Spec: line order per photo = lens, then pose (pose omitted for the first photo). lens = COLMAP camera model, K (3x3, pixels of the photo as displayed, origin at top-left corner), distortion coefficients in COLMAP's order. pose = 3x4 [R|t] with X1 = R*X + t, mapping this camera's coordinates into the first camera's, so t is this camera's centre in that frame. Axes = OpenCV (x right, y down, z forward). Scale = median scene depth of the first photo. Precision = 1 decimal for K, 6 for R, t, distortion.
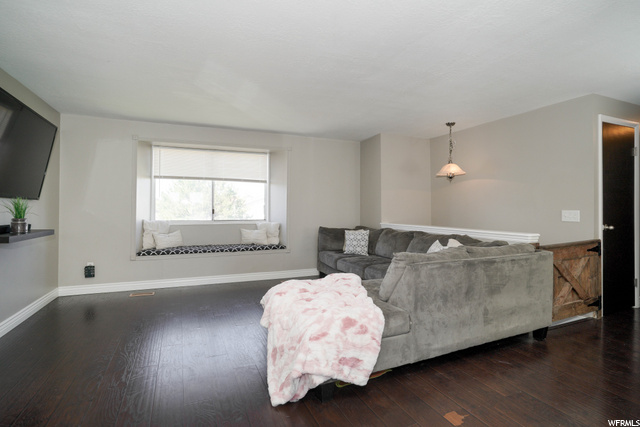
lens RADIAL K [[322.8, 0, 308.7], [0, 322.8, 211.9], [0, 0, 1]] dist [-0.046240, 0.000171]
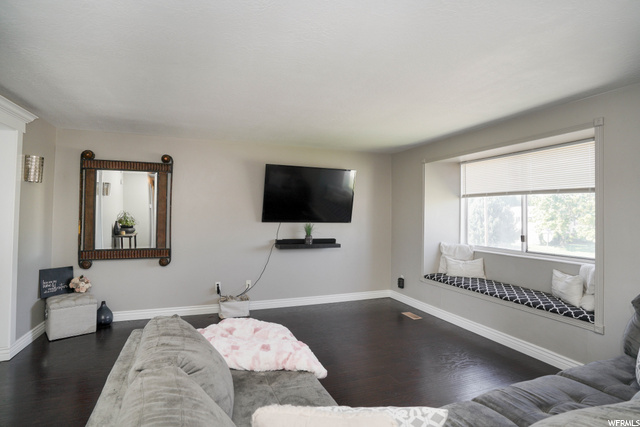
lens RADIAL K [[322.8, 0, 308.7], [0, 322.8, 211.9], [0, 0, 1]] dist [-0.046240, 0.000171]
pose [[-0.037920, -0.010722, -0.999223, 0.449253], [-0.017152, 0.999802, -0.010077, -0.049151], [0.999134, 0.016757, -0.038097, 0.609212]]
